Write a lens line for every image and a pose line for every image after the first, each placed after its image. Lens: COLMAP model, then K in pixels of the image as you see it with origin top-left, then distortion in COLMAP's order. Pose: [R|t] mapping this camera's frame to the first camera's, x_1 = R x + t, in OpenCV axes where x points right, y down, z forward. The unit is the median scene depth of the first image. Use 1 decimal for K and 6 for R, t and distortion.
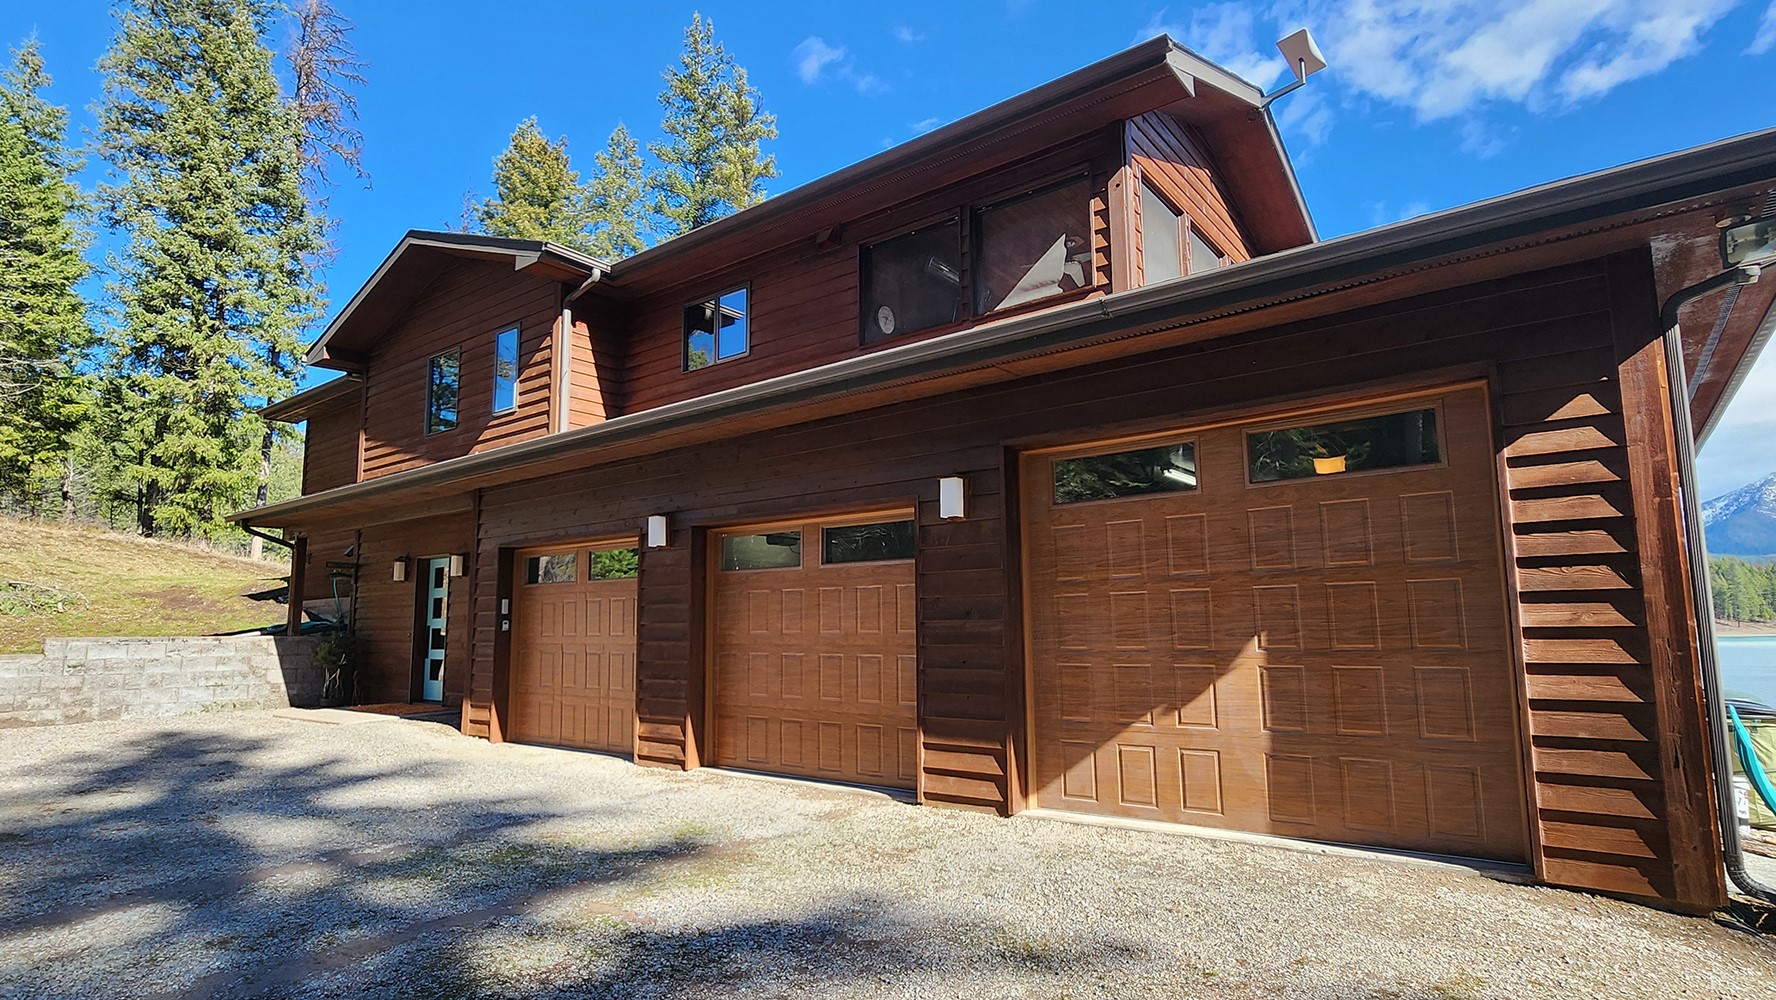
lens RADIAL K [[884.9, 0, 888.0], [0, 884.9, 500.0], [0, 0, 1]] dist [-0.013834, -0.000342]
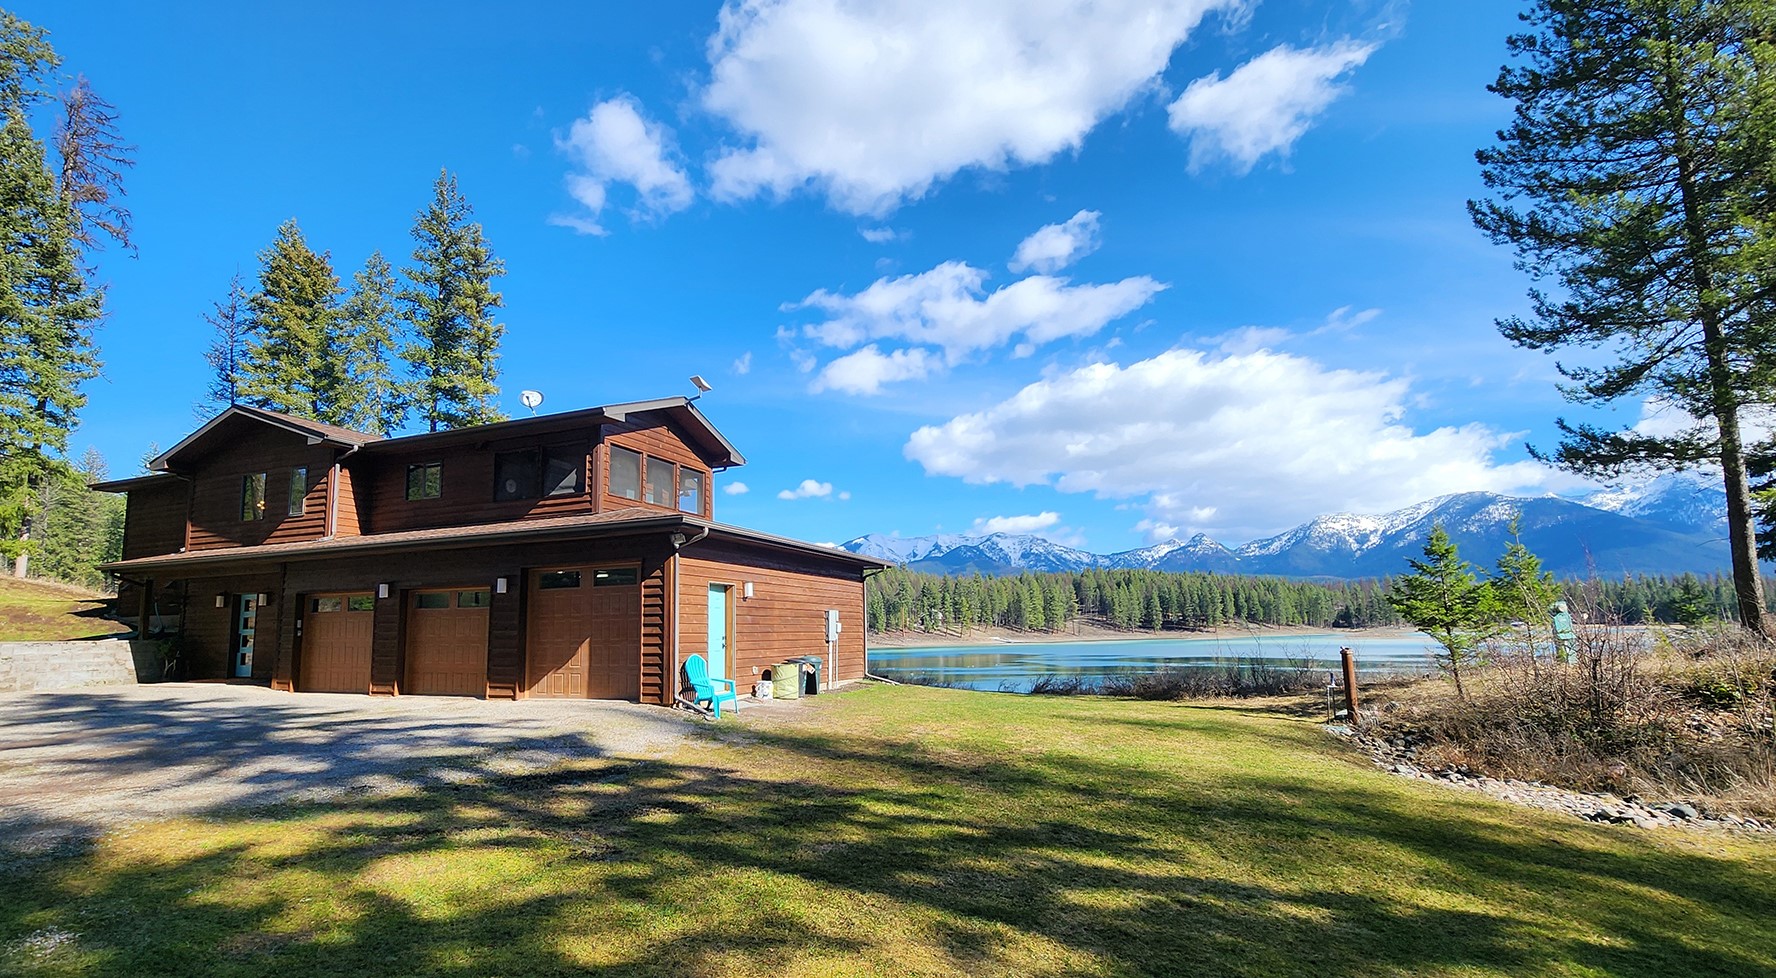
lens RADIAL K [[787.4, 0, 838.4], [0, 787.4, 517.3], [0, 0, 1]] dist [-0.001939, 0.000572]
pose [[0.970057, 0.030230, 0.240989, 0.305530], [-0.030174, 0.999537, -0.003925, -0.147035], [-0.240996, -0.003464, 0.970520, -1.000165]]
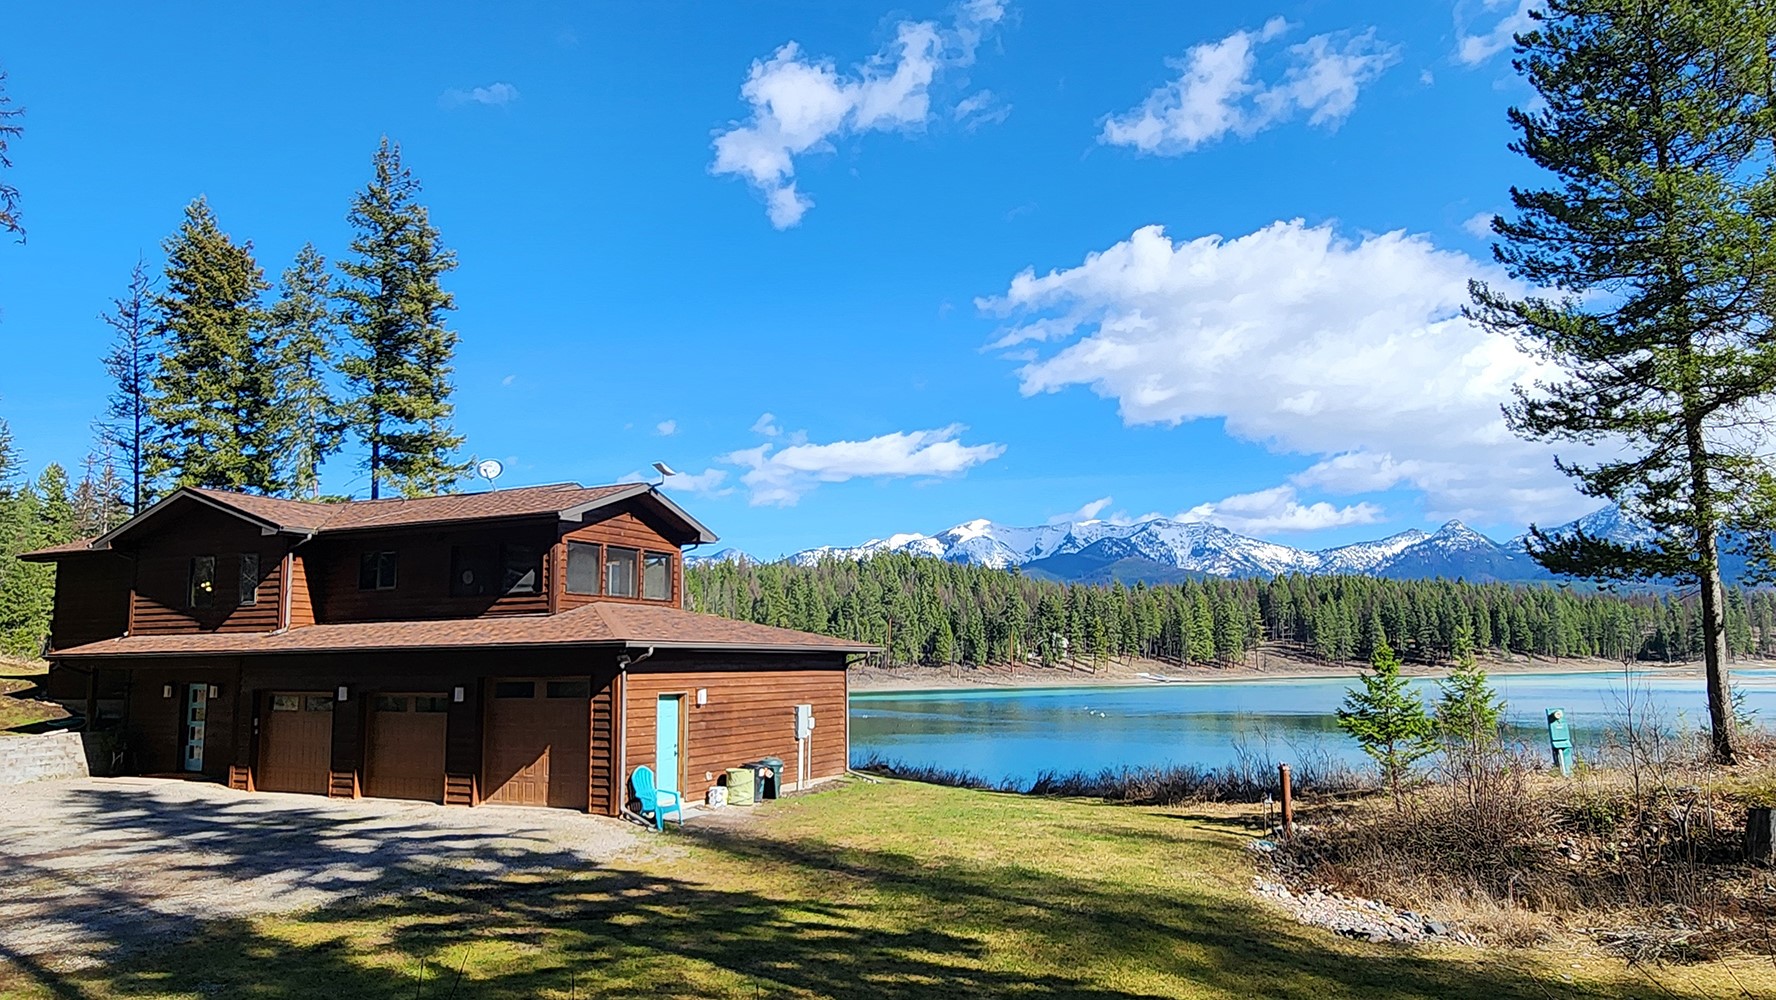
lens RADIAL K [[1123.6, 0, 888.0], [0, 1123.6, 500.0], [0, 0, 1]] dist [0.002802, -0.003052]
pose [[0.977855, 0.029596, 0.207183, 0.402557], [-0.030134, 0.999546, -0.000557, -0.409673], [-0.207105, -0.005699, 0.978302, -1.718348]]
